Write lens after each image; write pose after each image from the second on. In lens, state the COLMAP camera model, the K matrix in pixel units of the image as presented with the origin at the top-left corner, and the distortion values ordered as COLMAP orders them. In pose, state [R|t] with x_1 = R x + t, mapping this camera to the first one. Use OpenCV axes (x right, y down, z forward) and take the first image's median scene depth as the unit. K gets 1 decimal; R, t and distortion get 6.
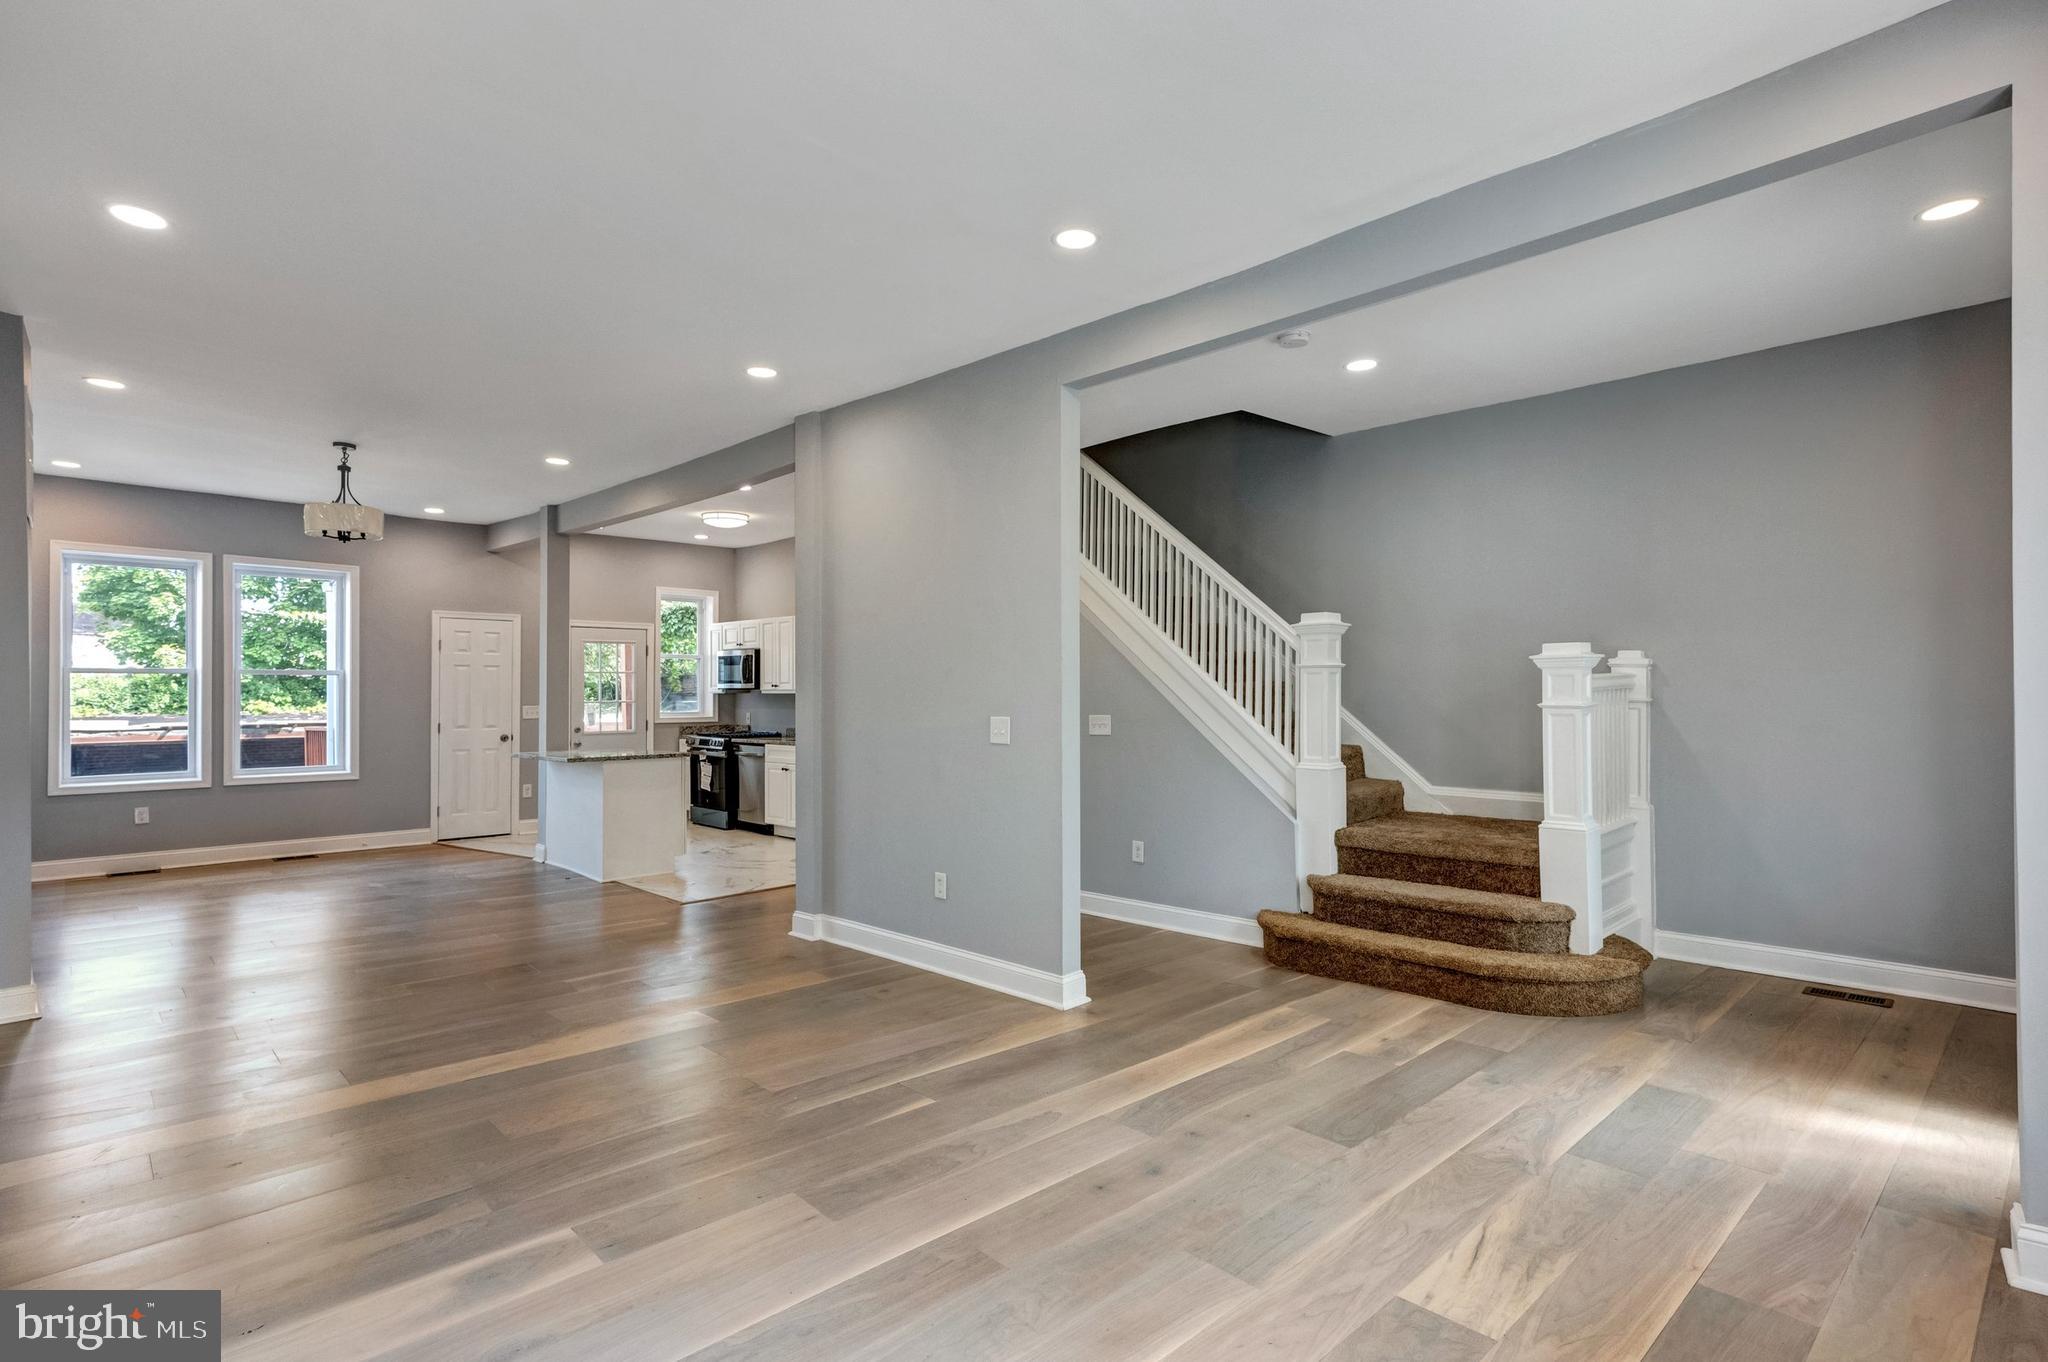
lens RADIAL K [[1037.3, 0, 1020.1], [0, 1037.3, 685.0], [0, 0, 1]] dist [0.003647, -0.000344]
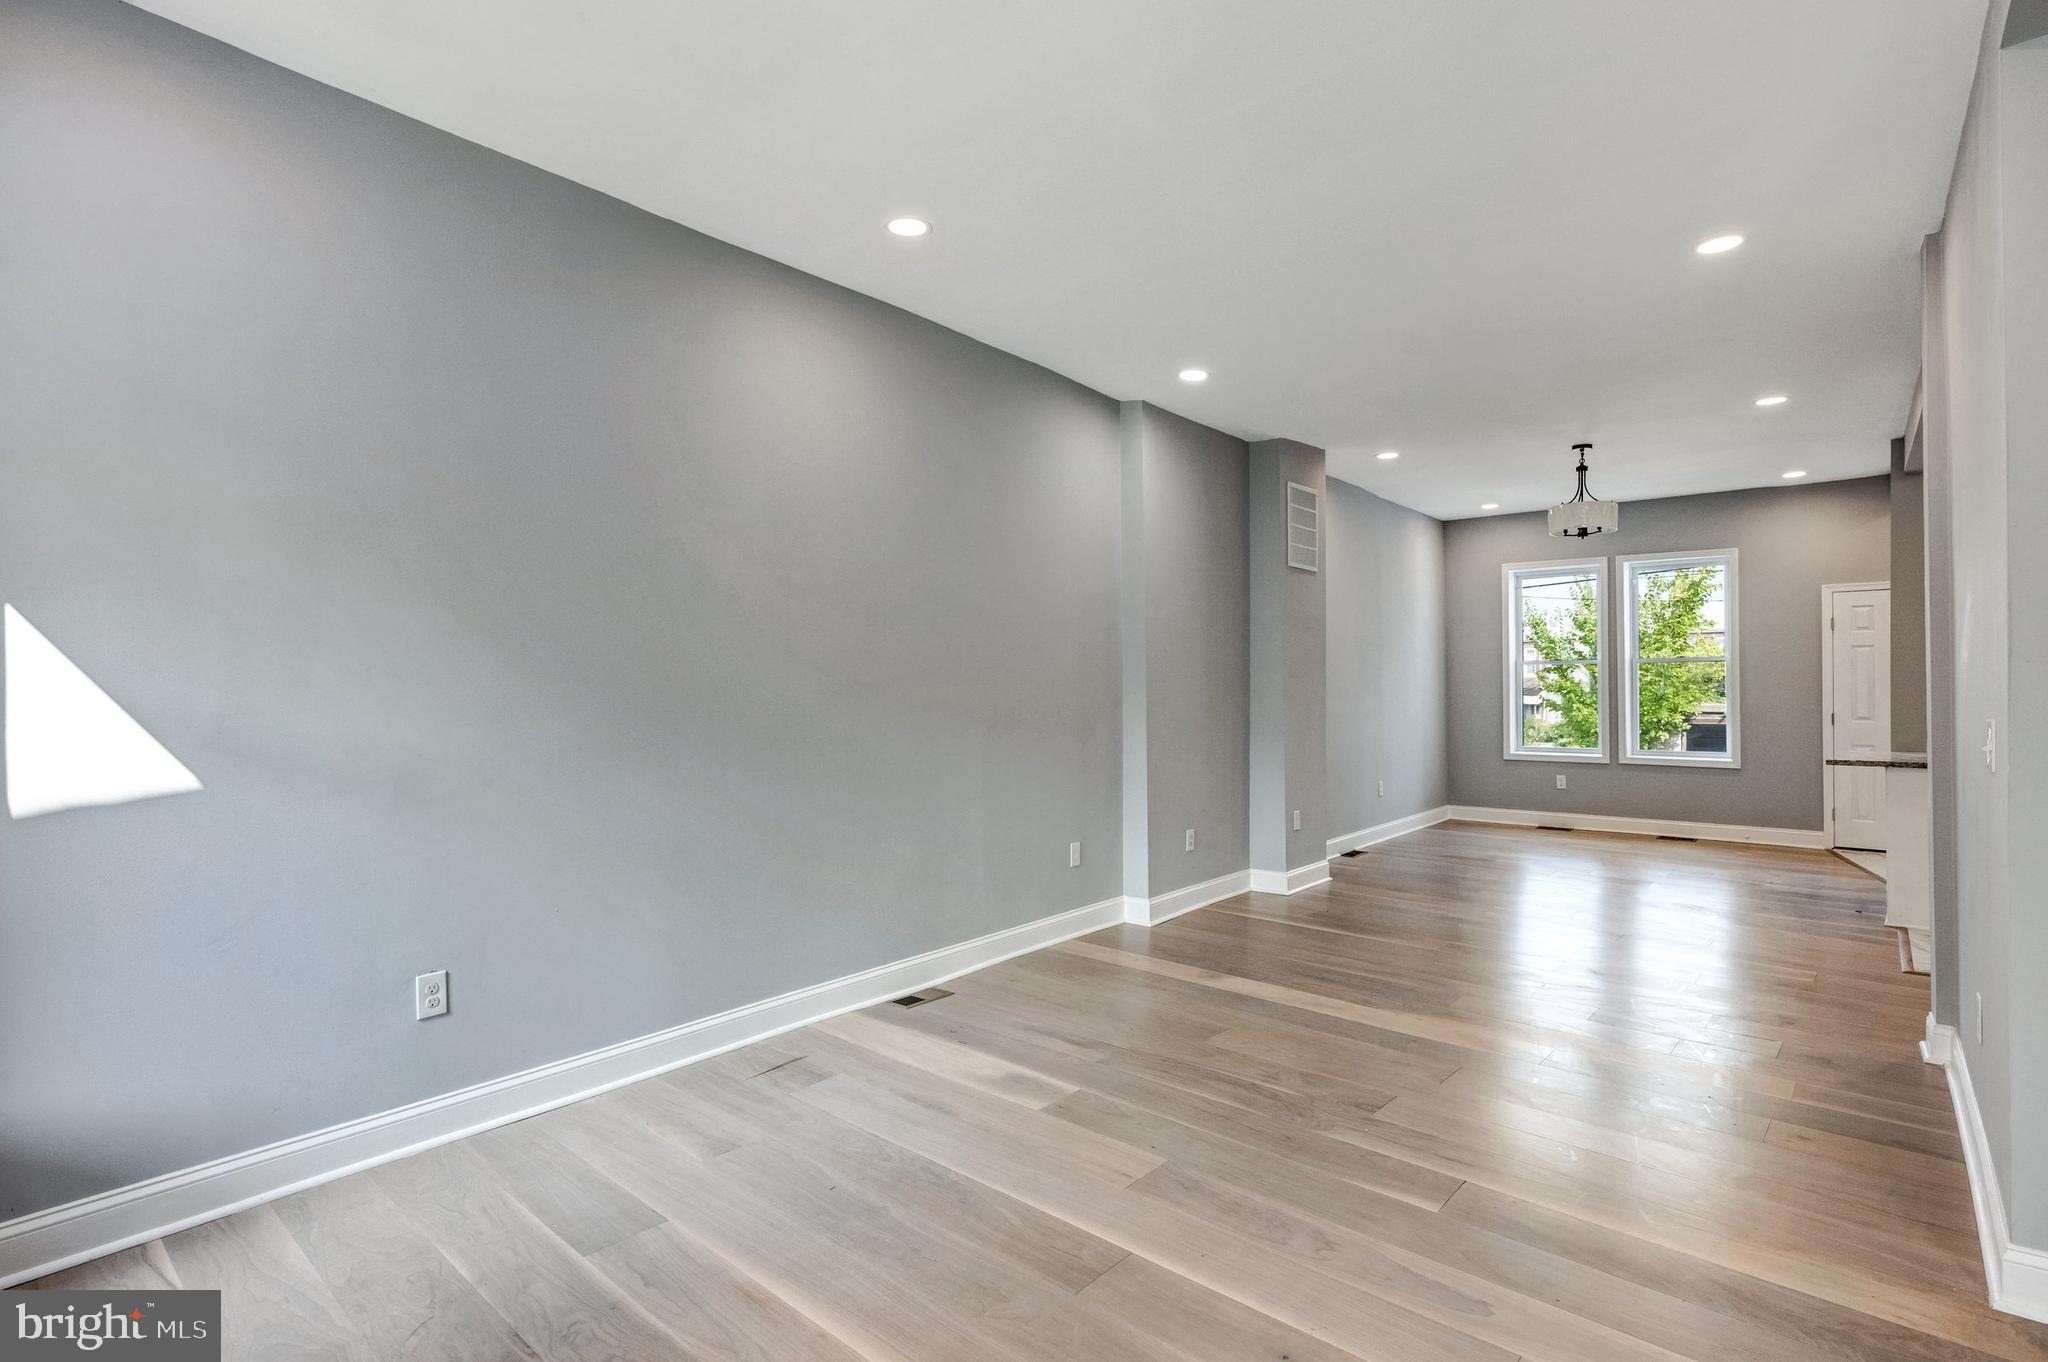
lens RADIAL K [[1037.3, 0, 1022.6], [0, 1037.3, 684.6], [0, 0, 1]] dist [0.003647, -0.000344]
pose [[0.058052, 0.000991, -0.998313, 0.382464], [0.013718, 0.999904, 0.001790, 0.002426], [0.998219, -0.013799, 0.058033, 0.373757]]
